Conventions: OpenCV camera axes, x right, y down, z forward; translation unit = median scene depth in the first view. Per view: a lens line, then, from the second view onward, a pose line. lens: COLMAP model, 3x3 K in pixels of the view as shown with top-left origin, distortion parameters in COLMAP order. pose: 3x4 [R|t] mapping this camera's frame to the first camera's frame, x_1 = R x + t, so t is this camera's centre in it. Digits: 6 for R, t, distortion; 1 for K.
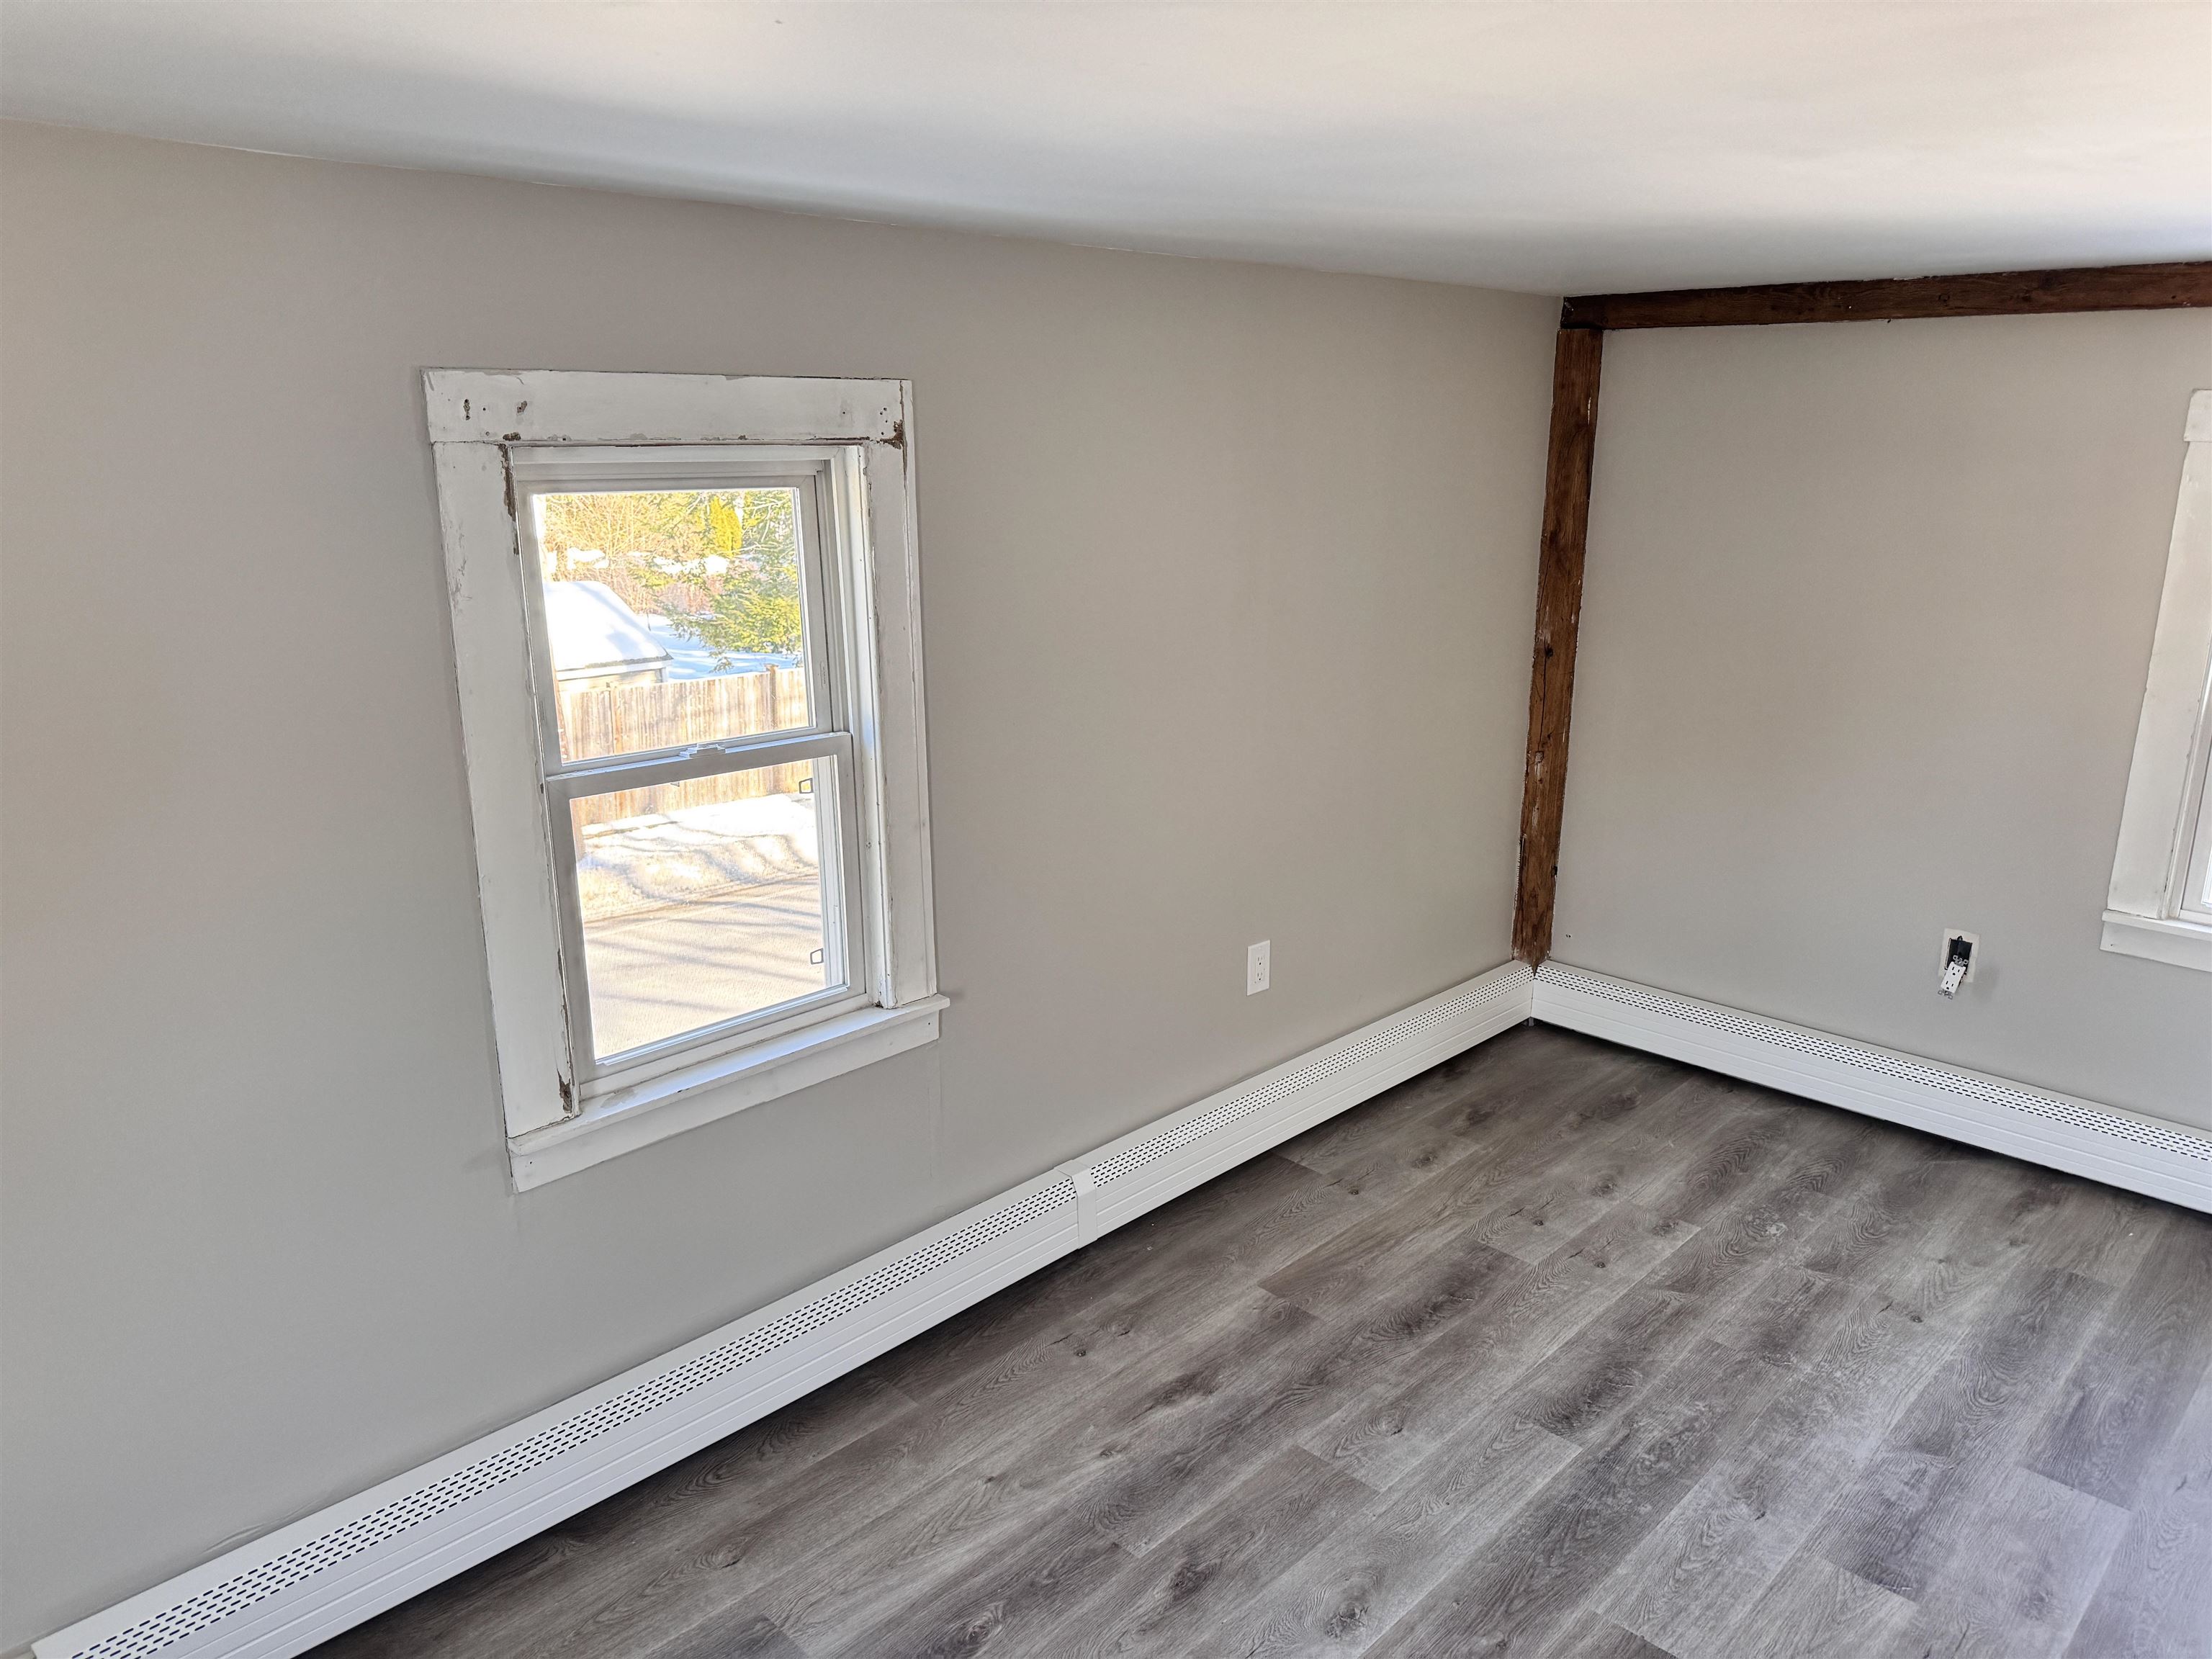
lens RADIAL K [[1556.2, 0, 1121.0], [0, 1556.2, 836.5], [0, 0, 1]] dist [0.050183, -0.043424]
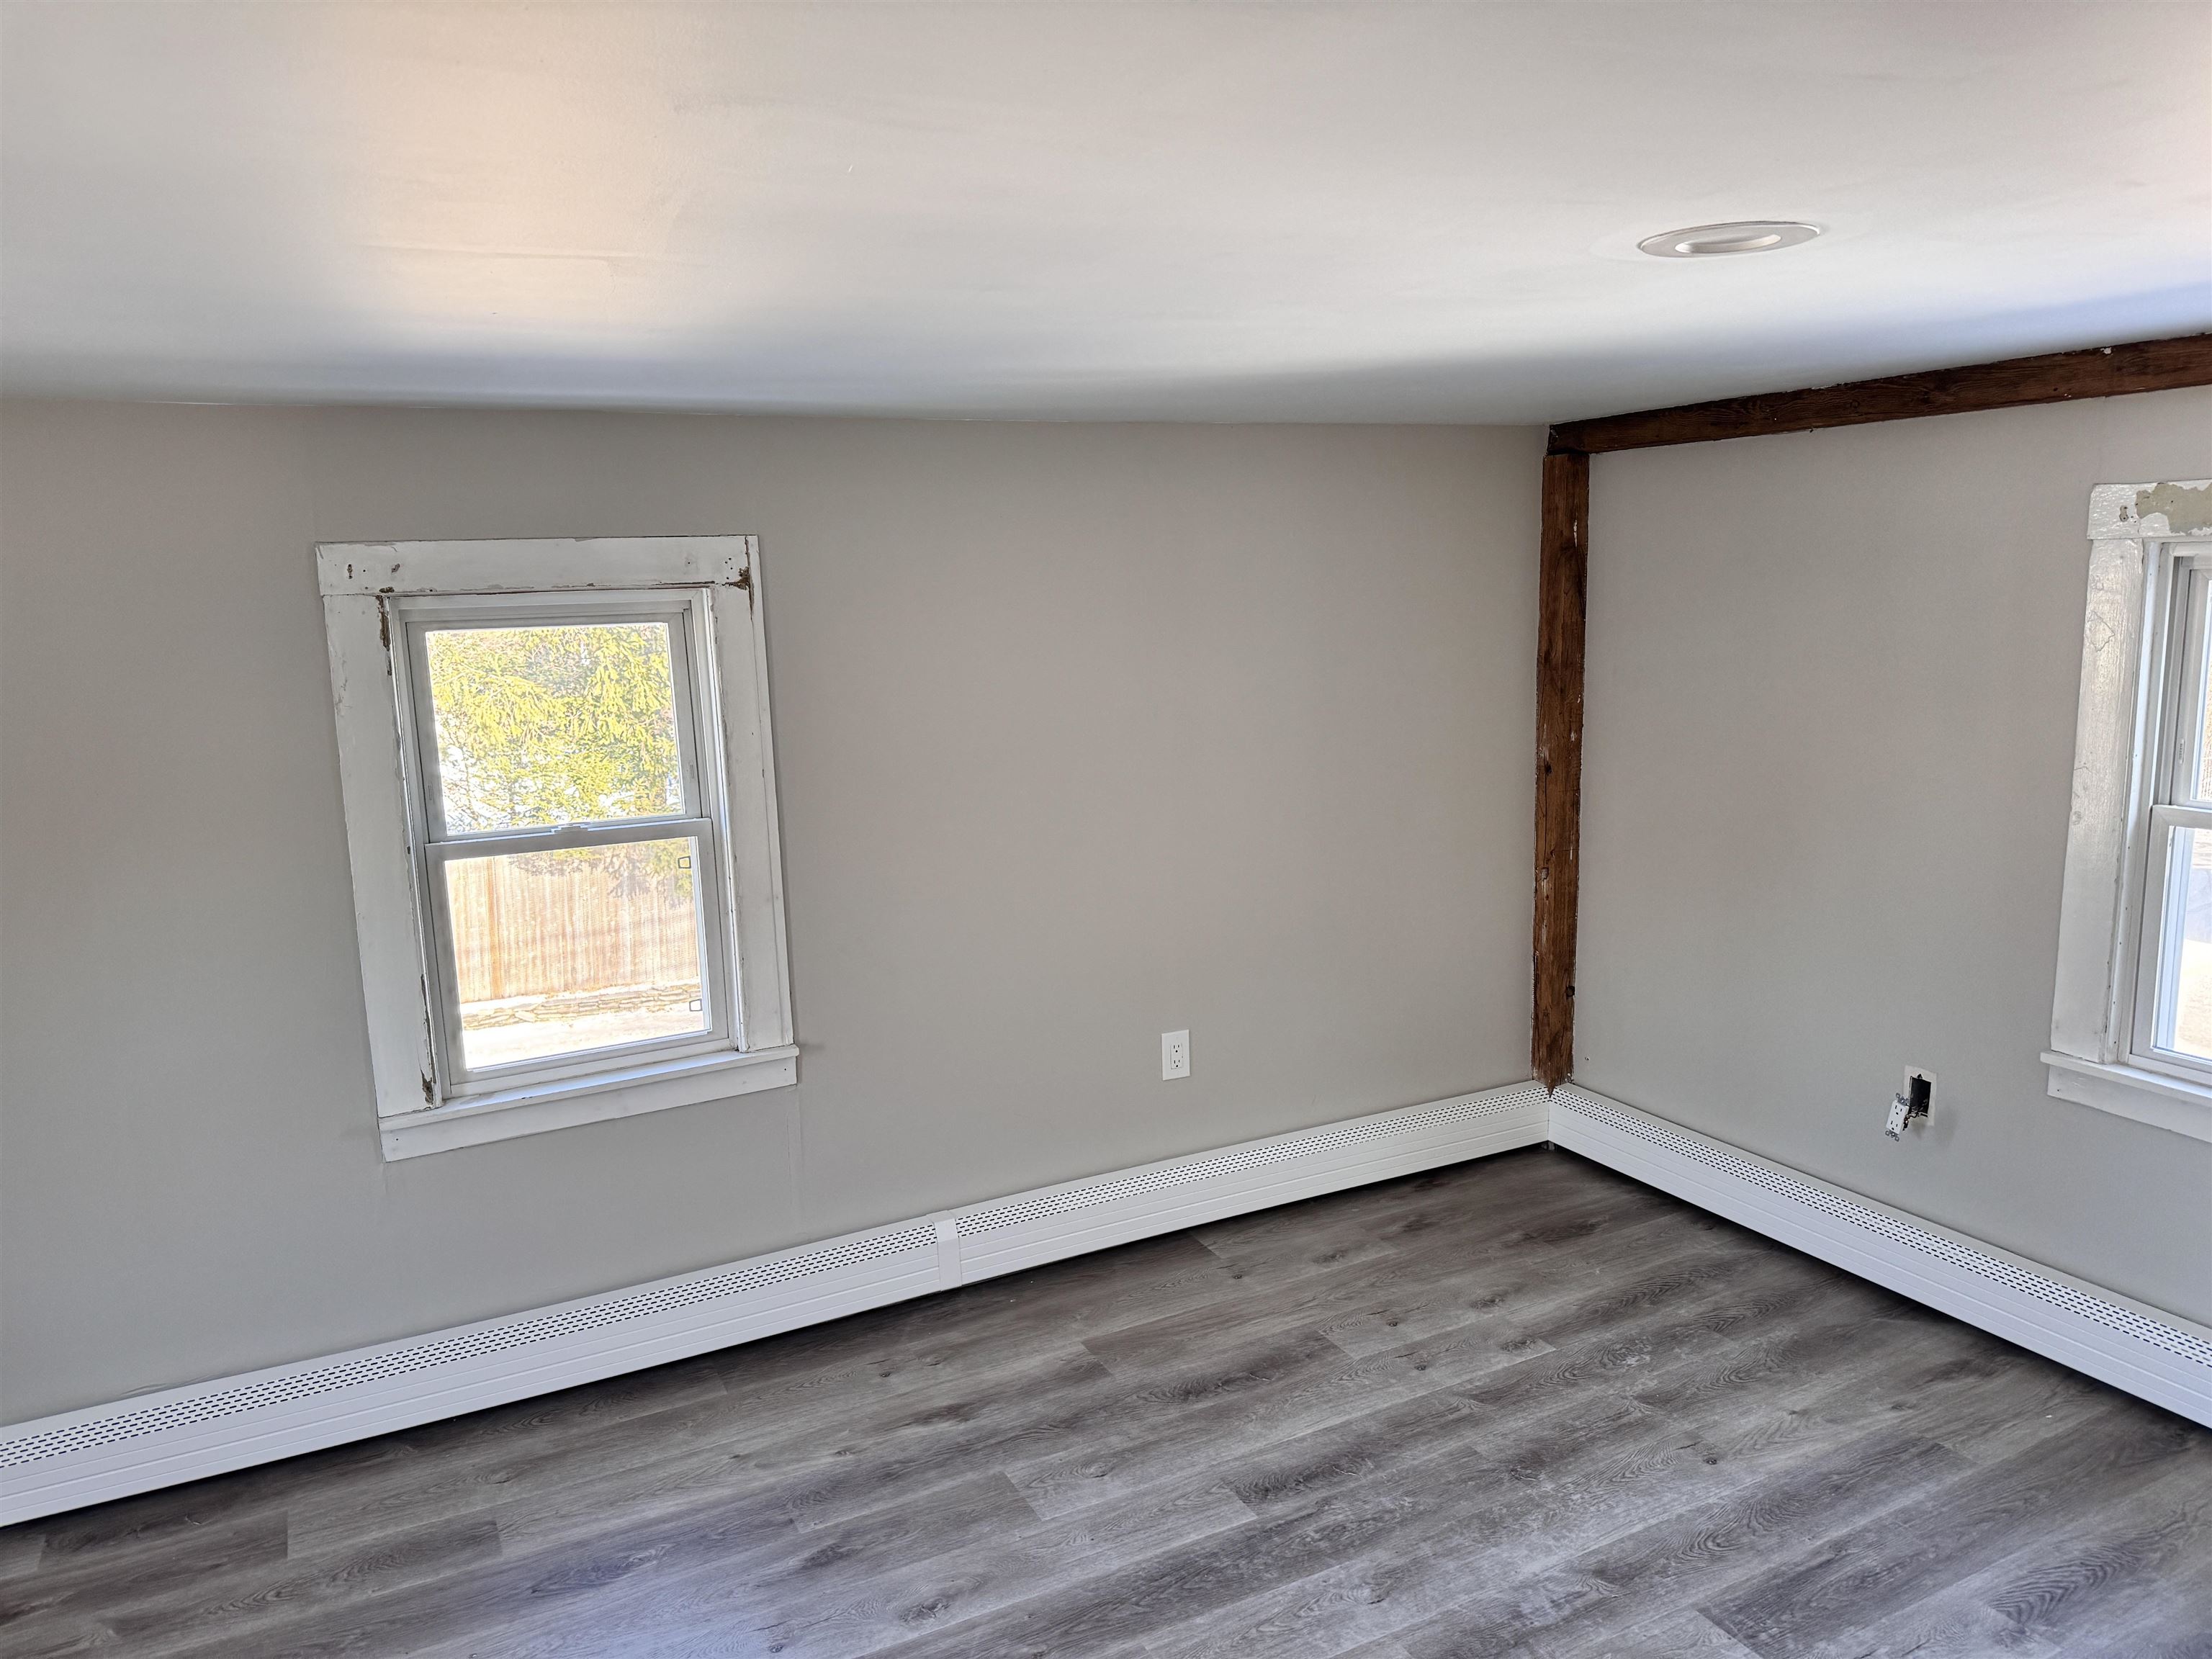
lens RADIAL K [[1556.2, 0, 1108.4], [0, 1556.2, 834.6], [0, 0, 1]] dist [0.050183, -0.043424]
pose [[0.944198, 0.019815, -0.328781, 0.505194], [-0.048908, 0.995558, -0.080456, 0.027614], [0.325726, 0.092047, 0.940973, -0.045943]]
